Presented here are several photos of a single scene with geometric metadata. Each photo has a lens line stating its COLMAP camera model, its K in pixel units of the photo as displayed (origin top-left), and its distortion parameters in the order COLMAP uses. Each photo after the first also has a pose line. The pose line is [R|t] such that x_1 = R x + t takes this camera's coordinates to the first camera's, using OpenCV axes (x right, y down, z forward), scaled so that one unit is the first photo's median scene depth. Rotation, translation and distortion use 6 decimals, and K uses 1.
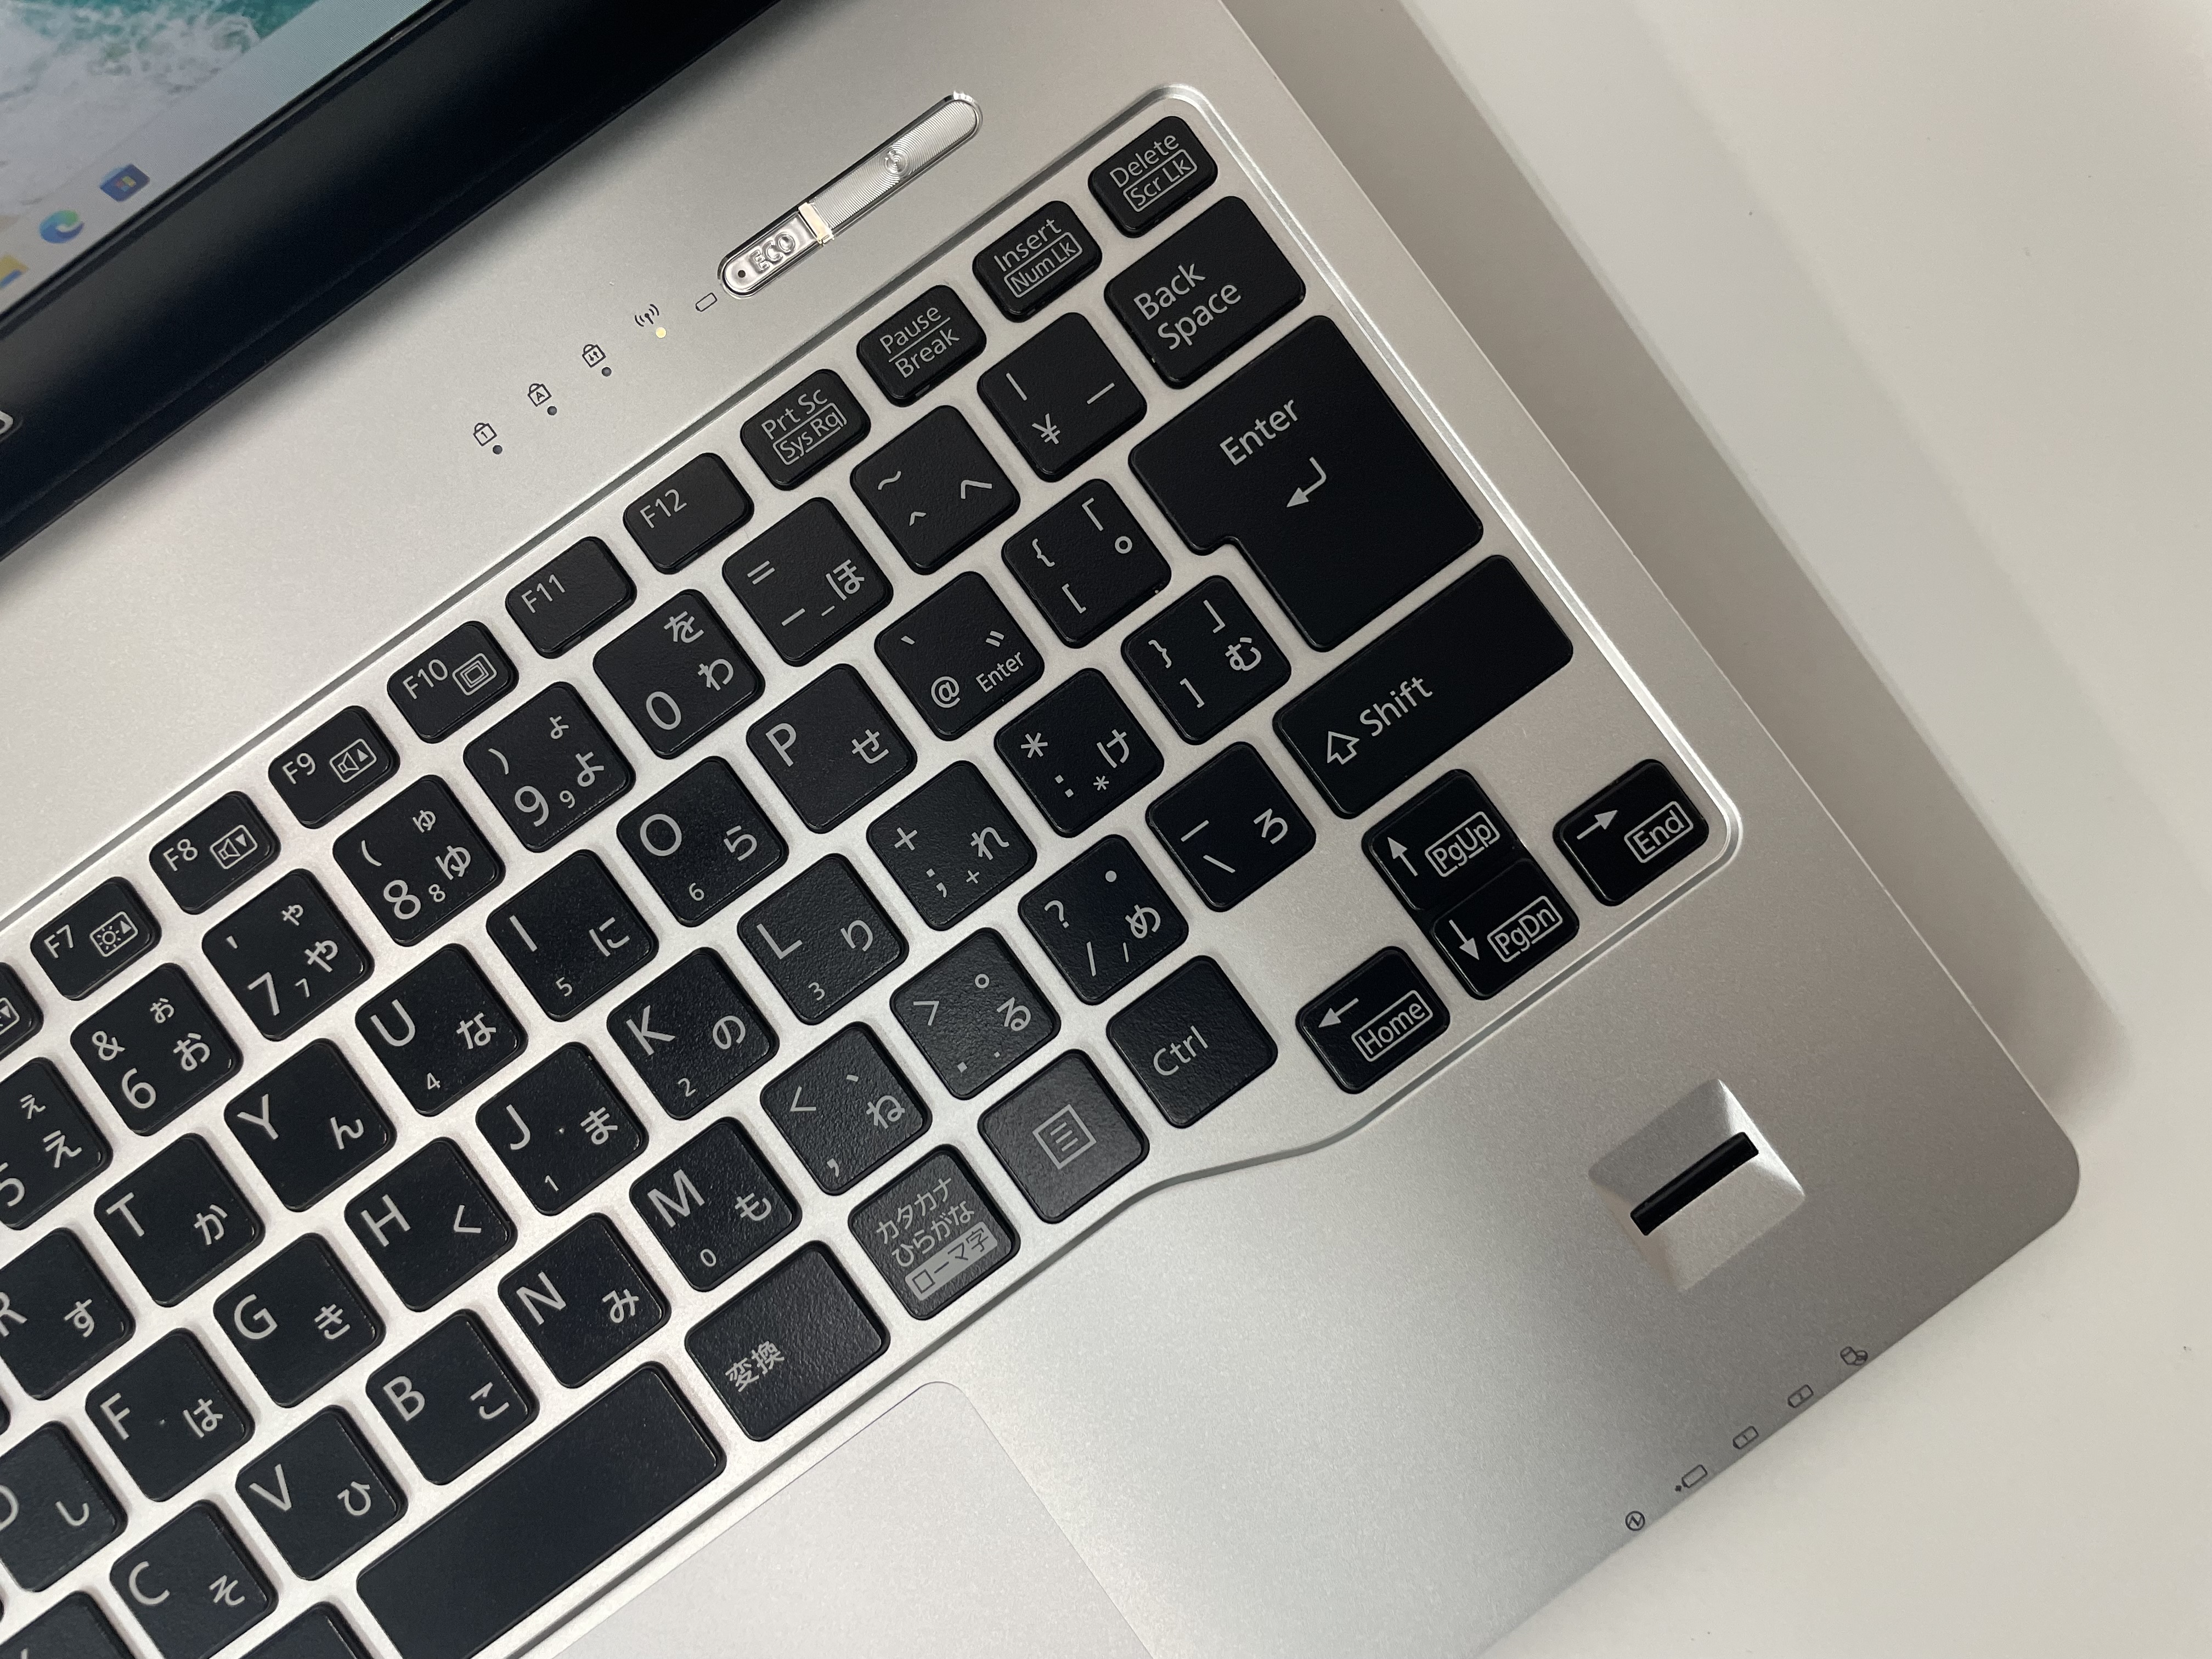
lens RADIAL K [[1909.1, 0, 1122.3], [0, 1909.1, 768.0], [0, 0, 1]] dist [0.042696, -0.044693]
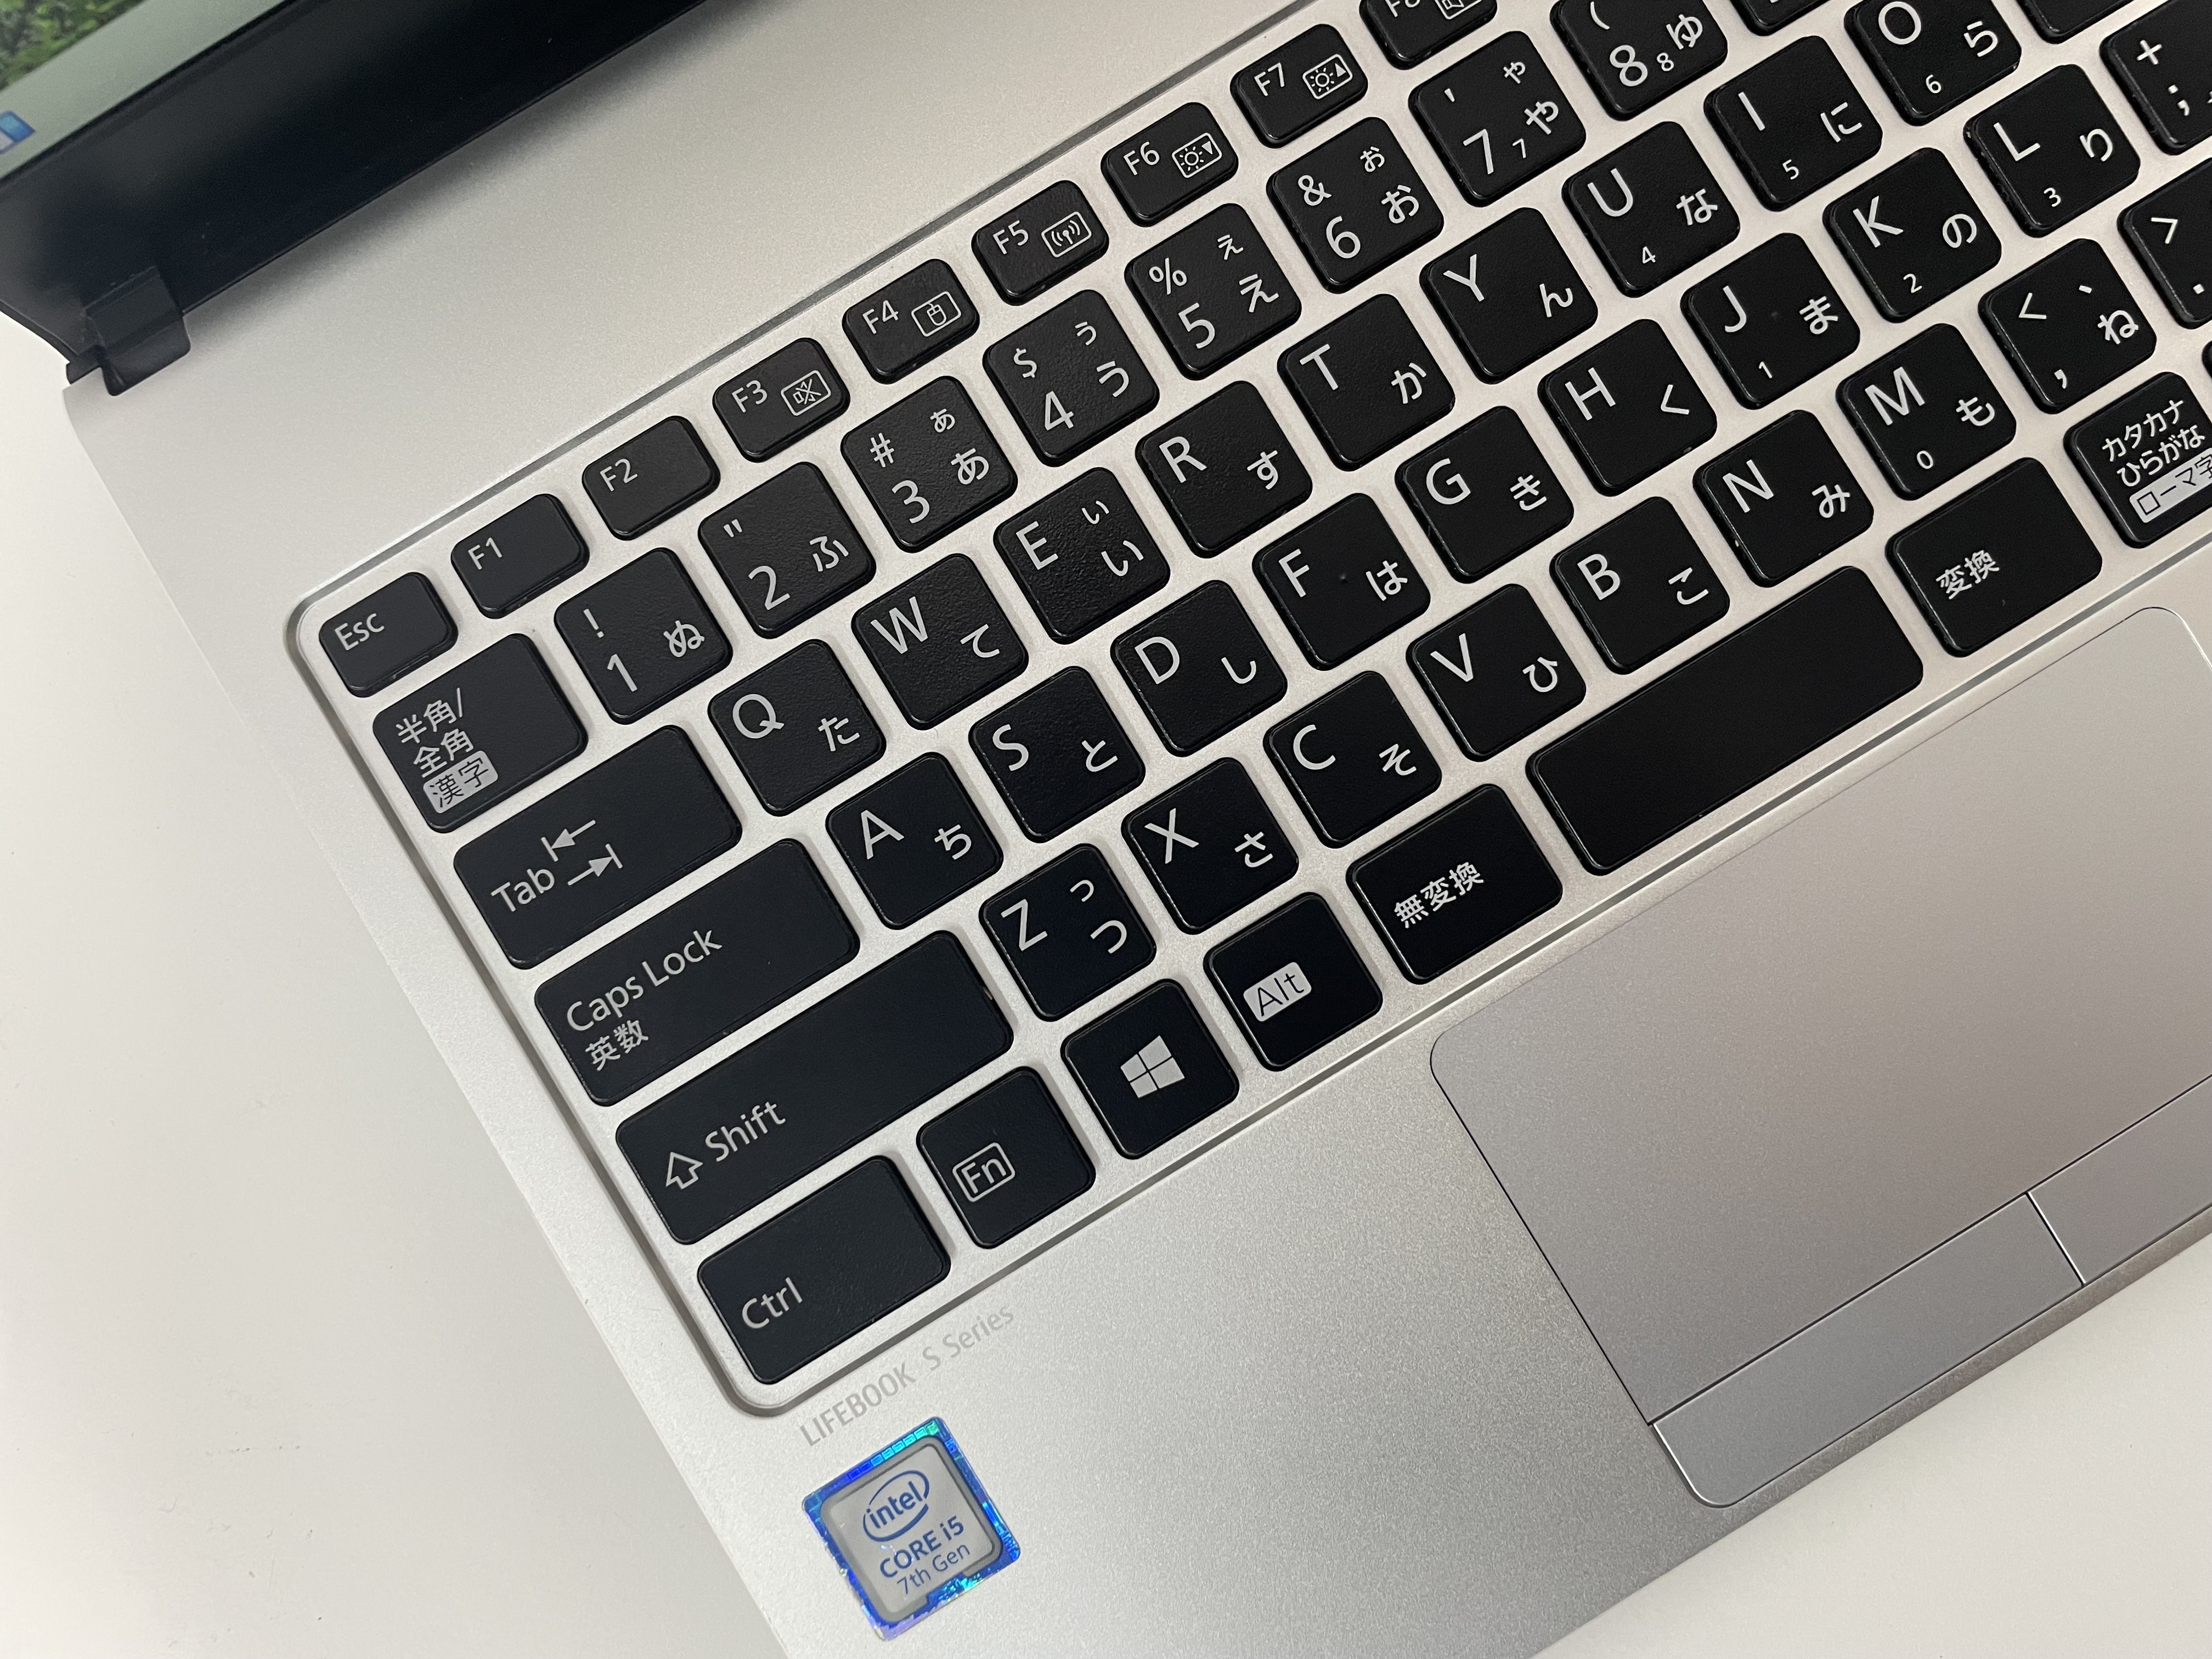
lens RADIAL K [[2016.4, 0, 1145.8], [0, 2016.4, 750.9], [0, 0, 1]] dist [0.025817, 0.000000]
pose [[0.996352, 0.085298, -0.002681, -0.583439], [-0.085288, 0.996350, 0.003637, 0.426246], [0.002982, -0.003395, 0.999990, -0.012067]]
